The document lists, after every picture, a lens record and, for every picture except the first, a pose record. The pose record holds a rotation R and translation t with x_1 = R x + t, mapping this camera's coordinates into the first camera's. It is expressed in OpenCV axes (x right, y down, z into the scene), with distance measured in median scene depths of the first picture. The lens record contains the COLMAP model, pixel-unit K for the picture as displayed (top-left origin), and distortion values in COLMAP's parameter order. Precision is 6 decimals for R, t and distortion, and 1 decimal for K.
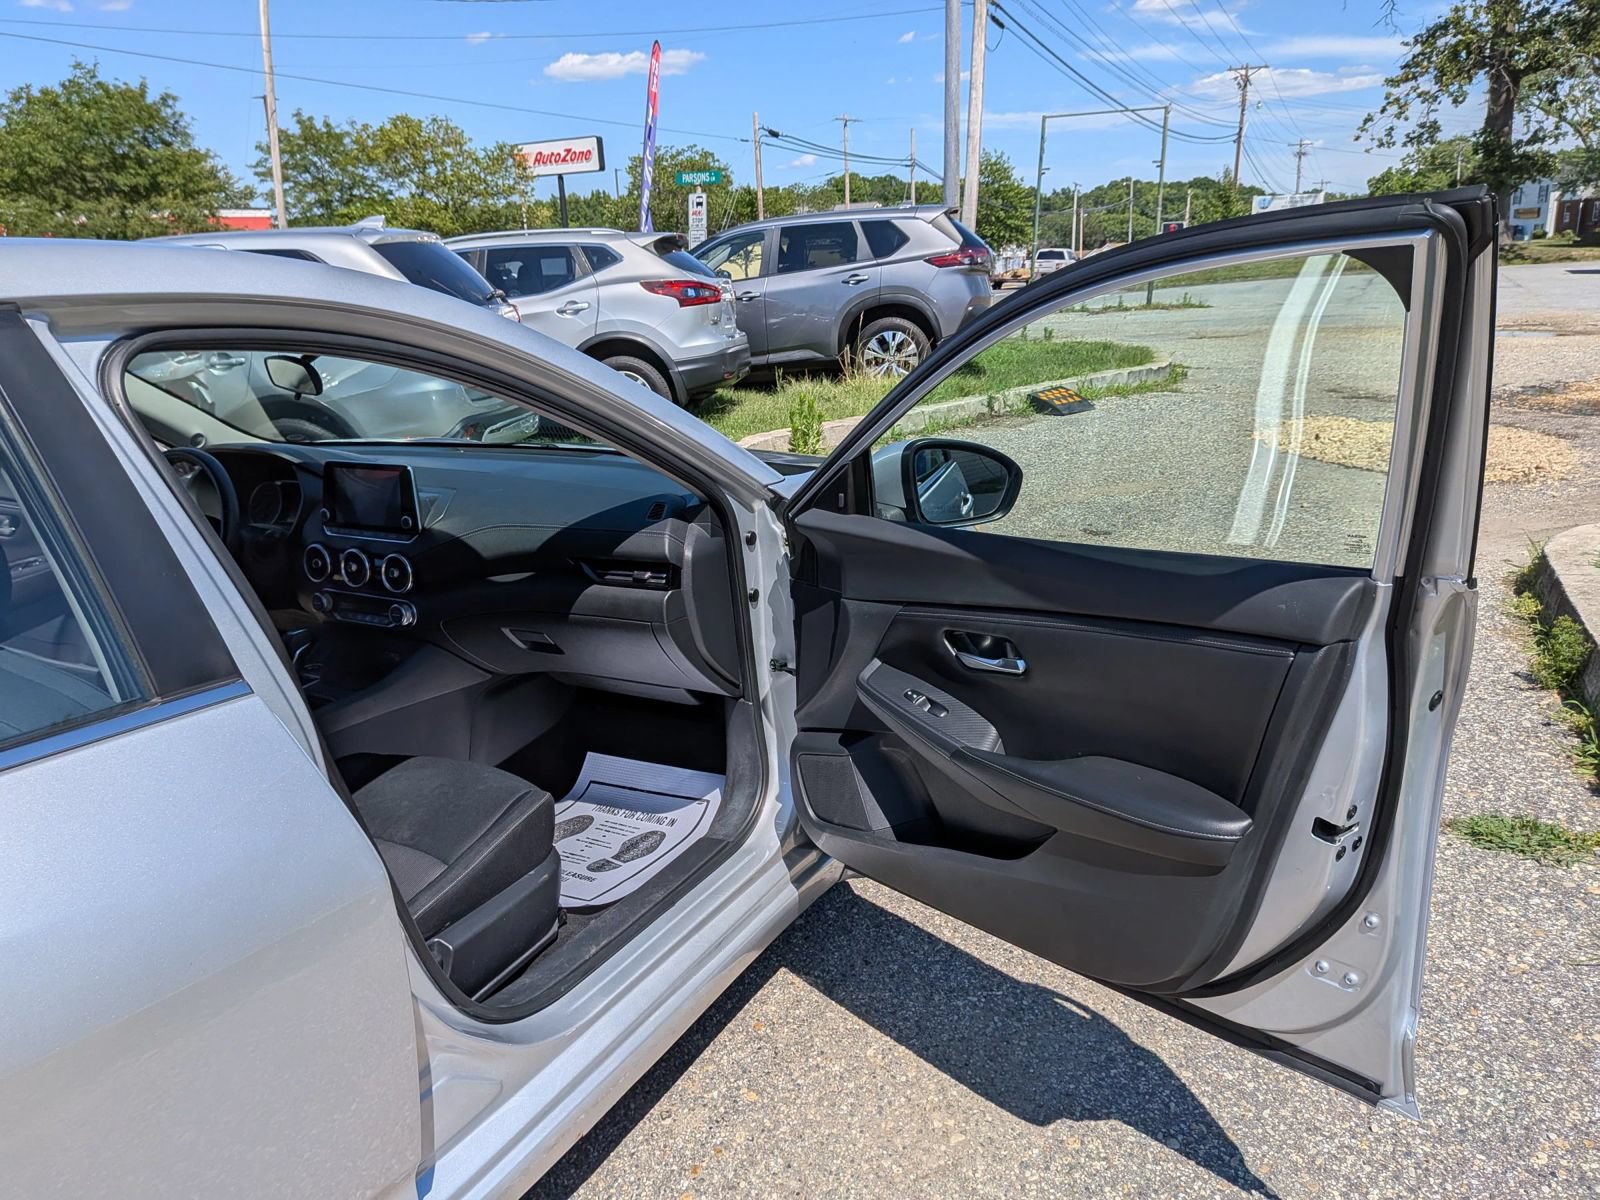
lens RADIAL K [[1162.4, 0, 805.2], [0, 1162.4, 630.5], [0, 0, 1]] dist [0.020606, -0.039841]
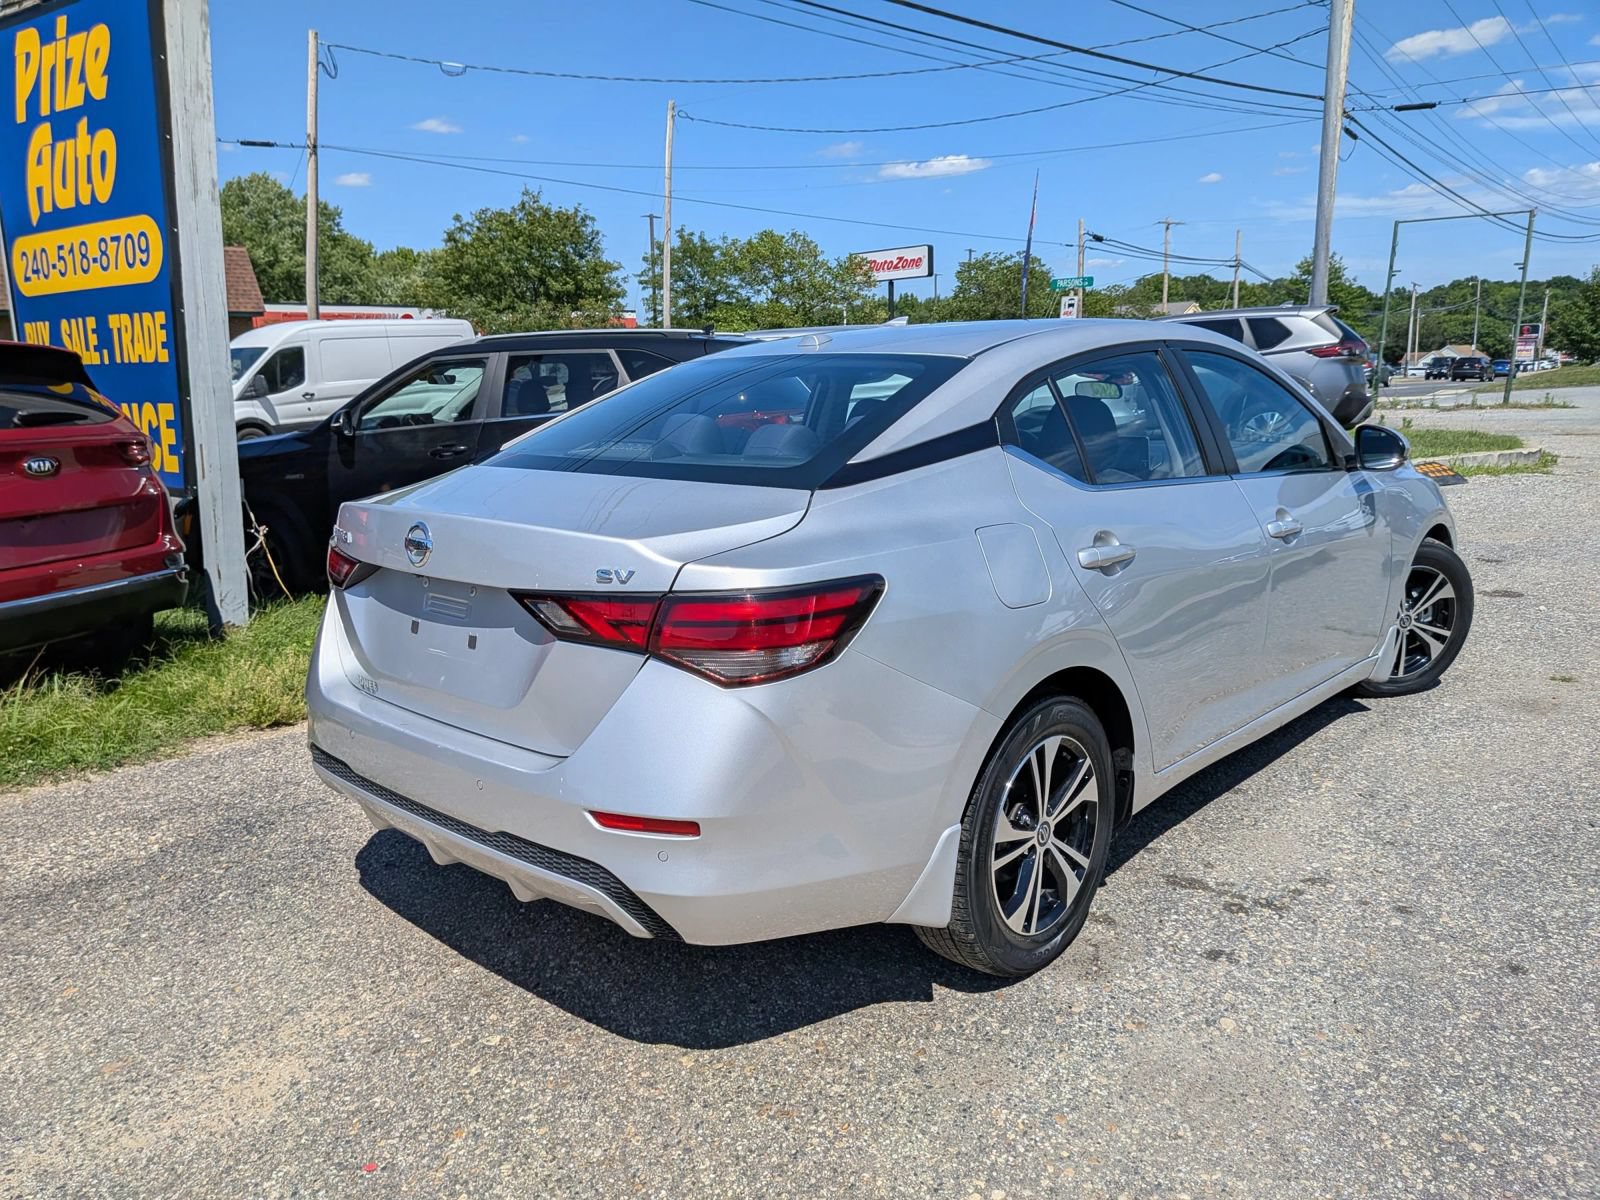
lens RADIAL K [[1172.5, 0, 766.6], [0, 1172.5, 621.1], [0, 0, 1]] dist [0.020020, -0.046486]
pose [[0.963748, 0.065118, -0.258747, -0.029674], [-0.087737, 0.993176, -0.076841, 0.025998], [0.251977, 0.096757, 0.962884, -0.071590]]
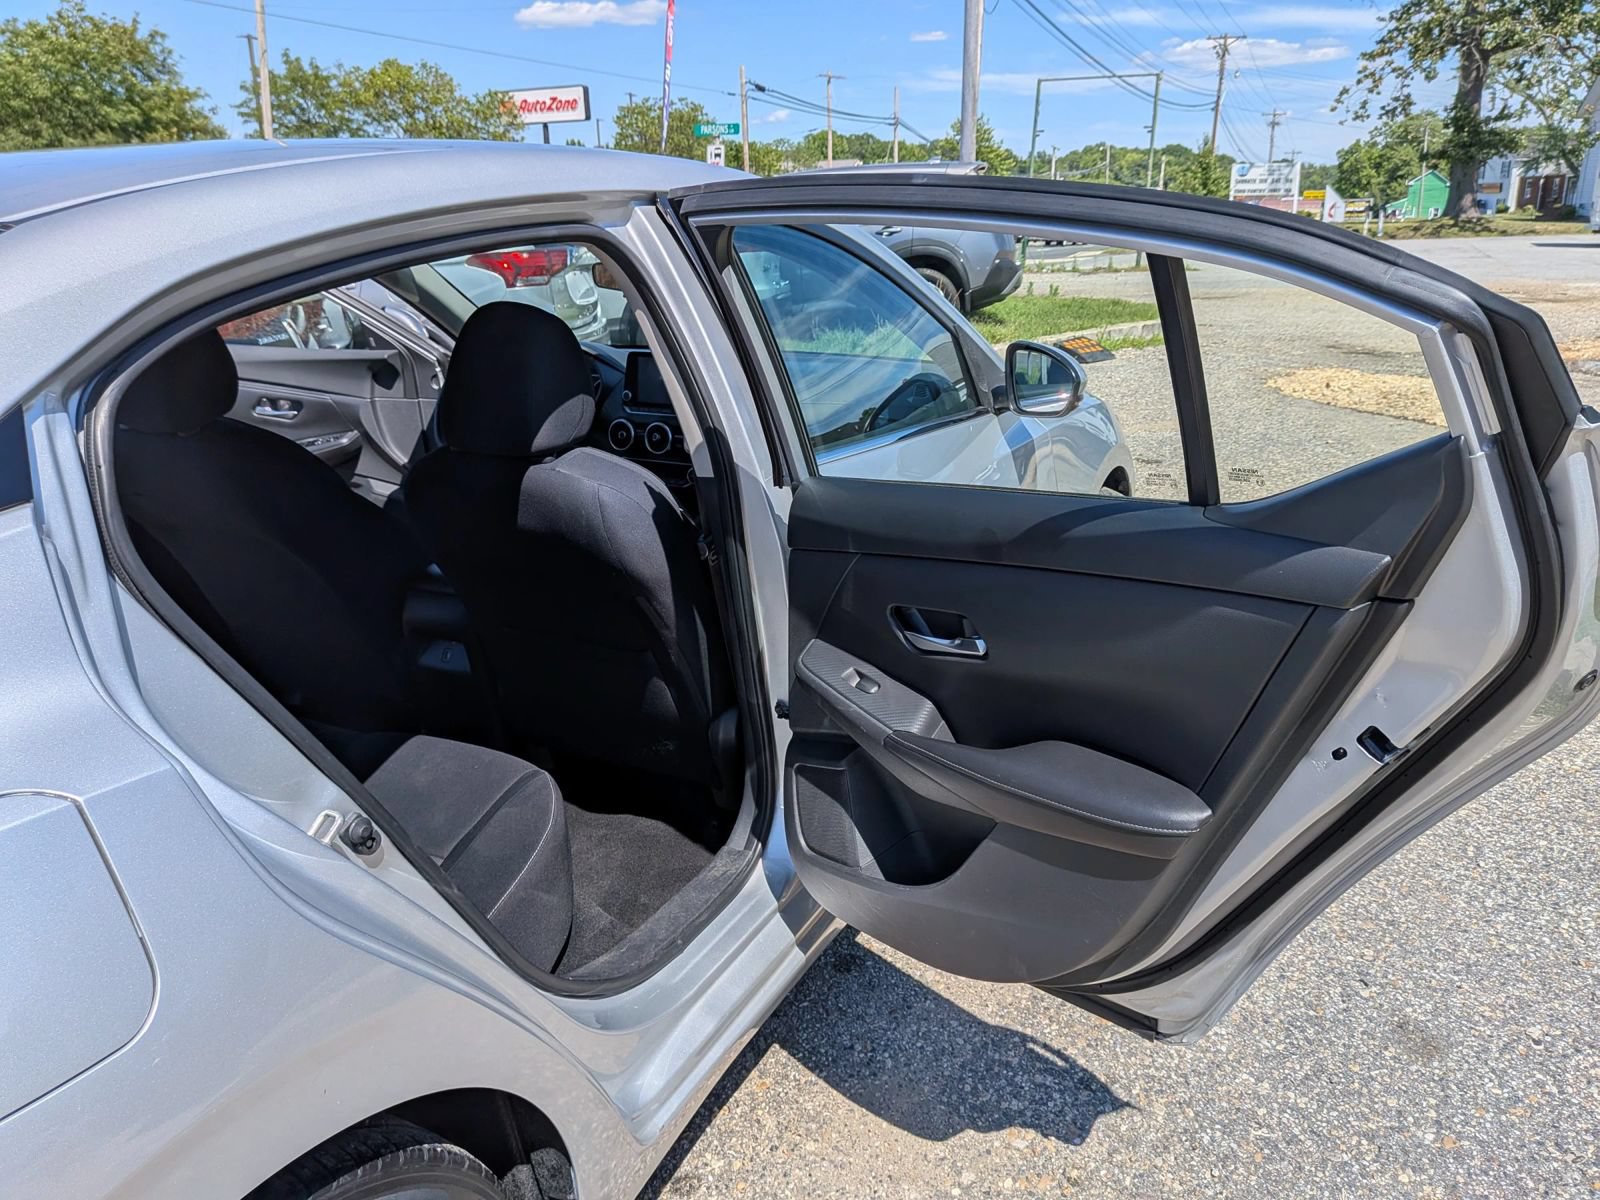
lens RADIAL K [[1162.4, 0, 823.3], [0, 1162.4, 605.3], [0, 0, 1]] dist [0.020606, -0.039841]
pose [[0.998974, 0.010908, 0.043951, -0.018765], [-0.011498, 0.999847, 0.013181, 0.007396], [-0.043801, -0.013673, 0.998947, -0.016690]]
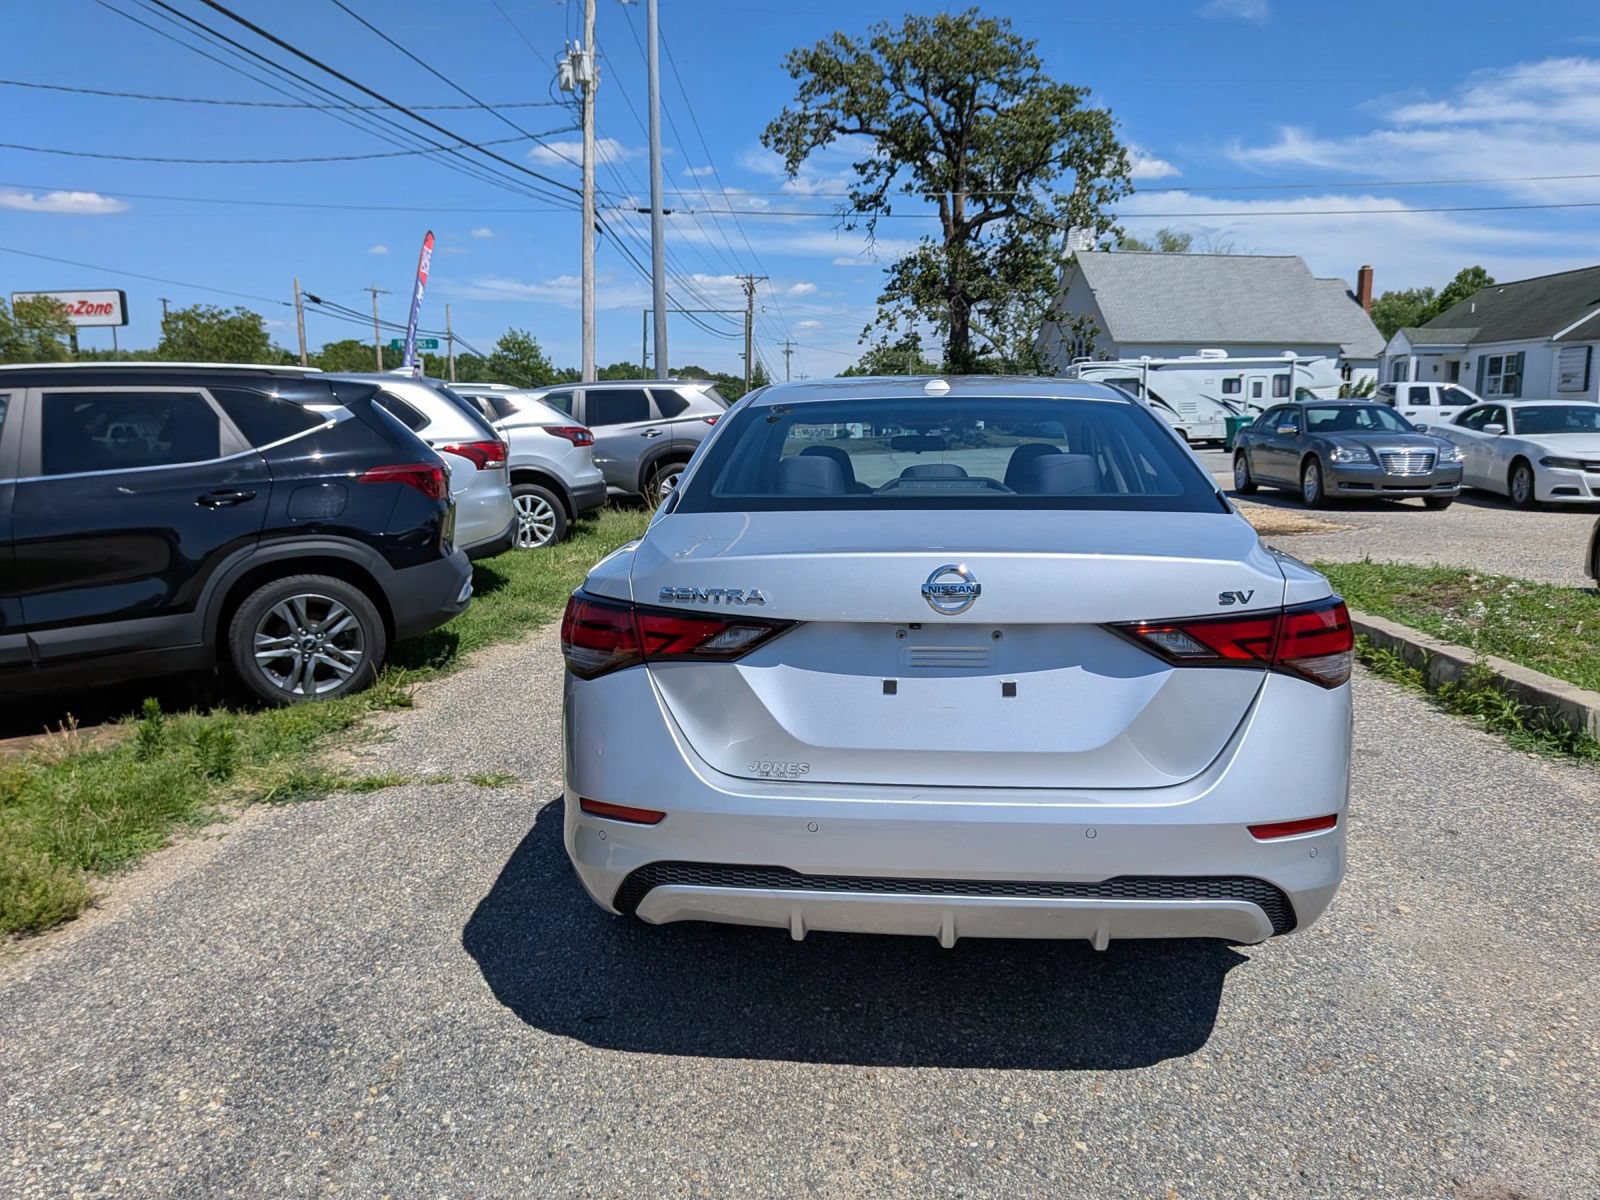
lens RADIAL K [[1172.5, 0, 810.4], [0, 1172.5, 637.7], [0, 0, 1]] dist [0.020020, -0.046486]
pose [[0.910841, -0.041802, 0.410635, -0.106438], [0.097320, 0.988560, -0.115233, 0.027001], [-0.401120, 0.144922, 0.904489, -0.062450]]
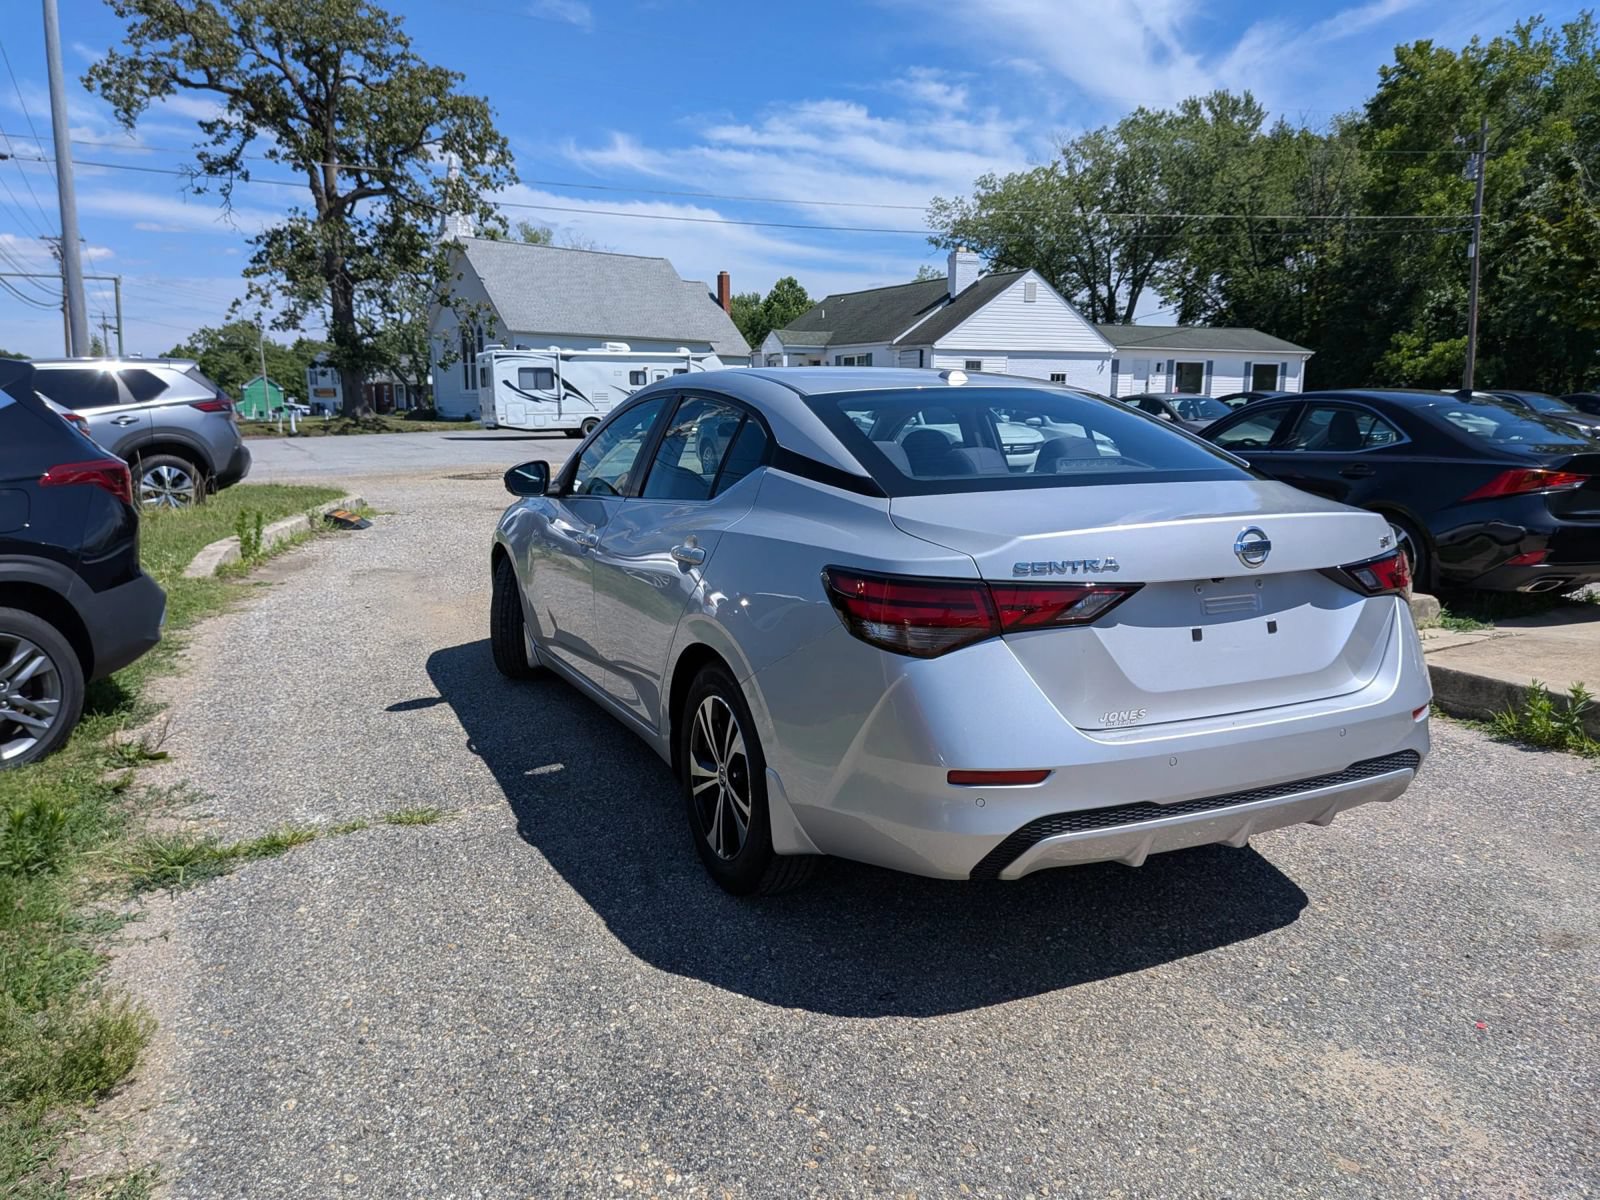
lens RADIAL K [[1172.5, 0, 806.2], [0, 1172.5, 621.2], [0, 0, 1]] dist [0.020020, -0.046486]
pose [[0.578134, -0.109374, 0.808578, -0.155867], [0.228906, 0.972920, -0.032064, 0.017771], [-0.783175, 0.203625, 0.587514, -0.027663]]
